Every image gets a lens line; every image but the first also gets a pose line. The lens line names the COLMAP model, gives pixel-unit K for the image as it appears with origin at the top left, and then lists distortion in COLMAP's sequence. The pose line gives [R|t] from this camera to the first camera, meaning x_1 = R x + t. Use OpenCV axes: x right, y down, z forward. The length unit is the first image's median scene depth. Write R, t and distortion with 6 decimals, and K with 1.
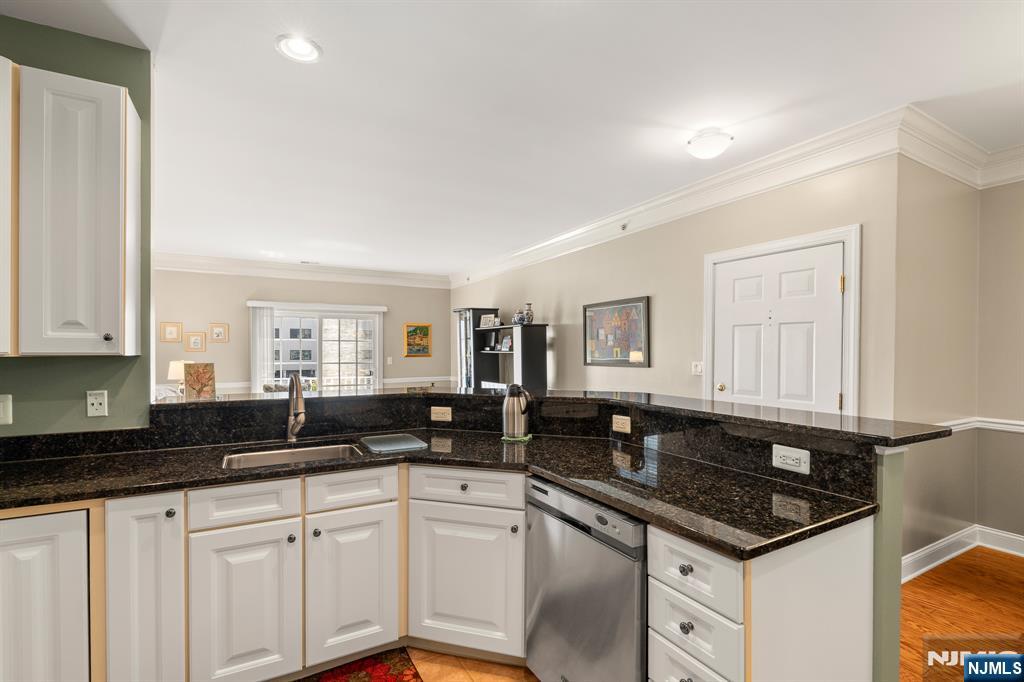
lens RADIAL K [[464.0, 0, 512.1], [0, 464.0, 351.7], [0, 0, 1]] dist [-0.003187, -0.000110]
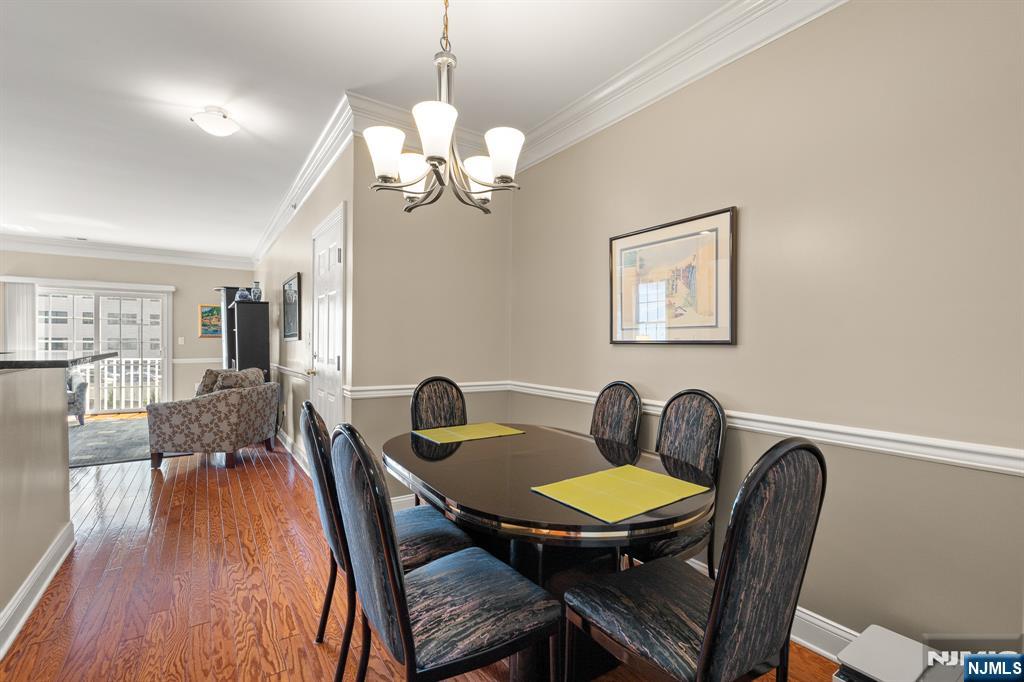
lens RADIAL K [[464.0, 0, 512.1], [0, 464.0, 351.7], [0, 0, 1]] dist [-0.003187, -0.000110]
pose [[0.996626, 0.008004, 0.081687, 1.151261], [-0.009236, 0.999849, 0.014710, 0.067791], [-0.081557, -0.015415, 0.996549, -0.146716]]
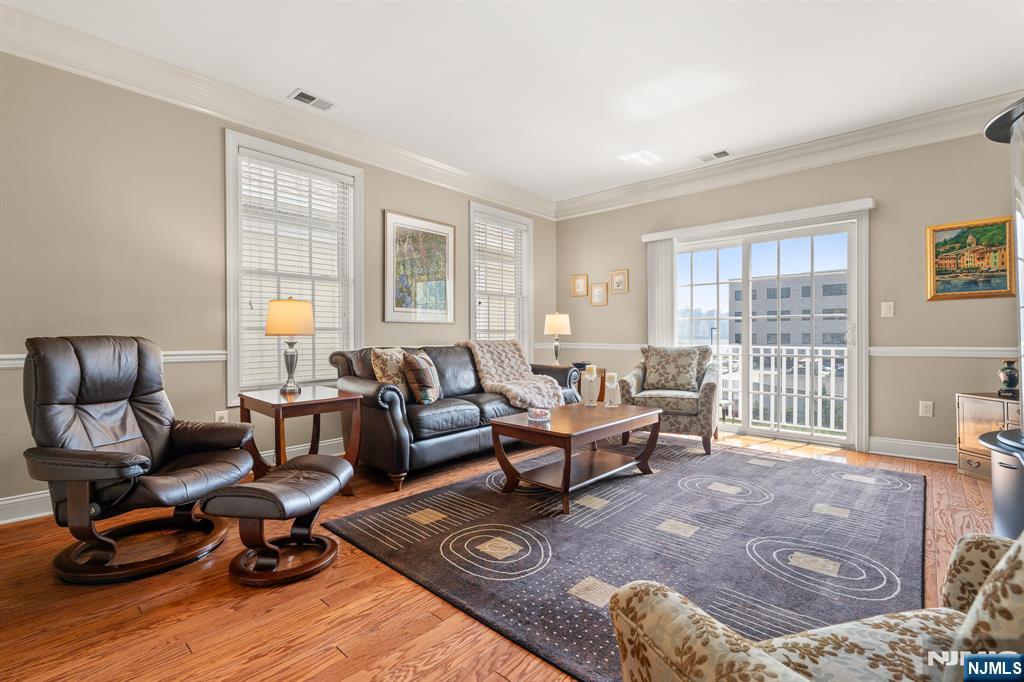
lens RADIAL K [[458.5, 0, 512.7], [0, 458.5, 337.5], [0, 0, 1]] dist [-0.002407, -0.000154]
pose [[0.326868, 0.002584, -0.945066, 0.181356], [-0.002845, 0.999994, 0.001750, 0.152850], [0.945066, 0.002117, 0.326874, 1.531368]]
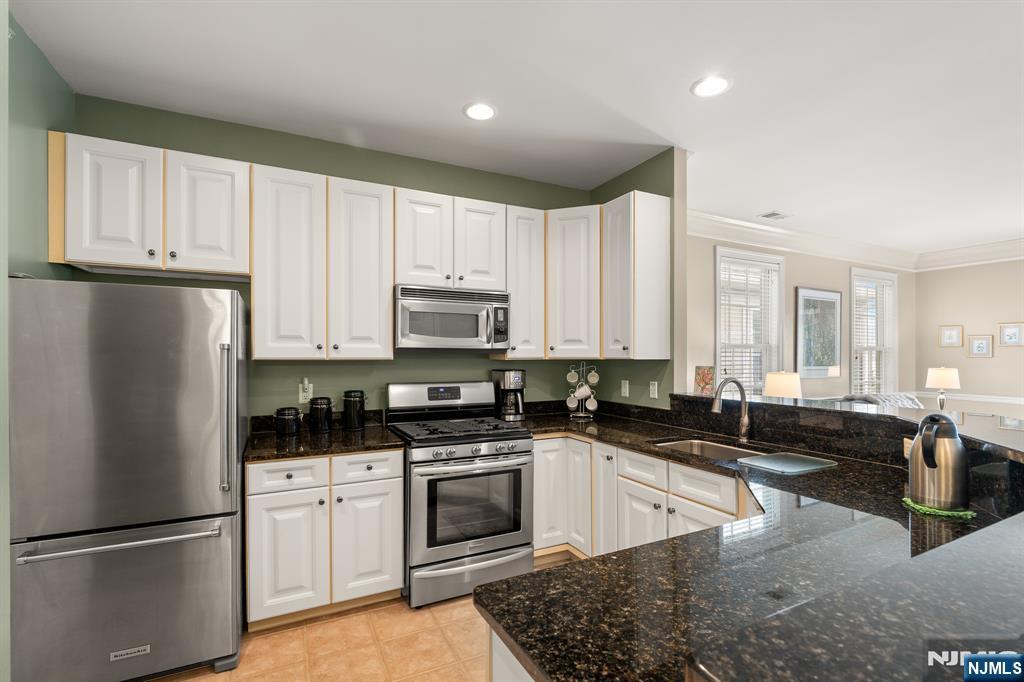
lens RADIAL K [[465.2, 0, 509.7], [0, 465.2, 356.3], [0, 0, 1]] dist [-0.000235, -0.000200]
pose [[-0.028658, 0.001548, -0.999588, 0.529377], [-0.004012, 0.999991, 0.001664, -0.001887], [0.999581, 0.004058, -0.028651, 0.425954]]
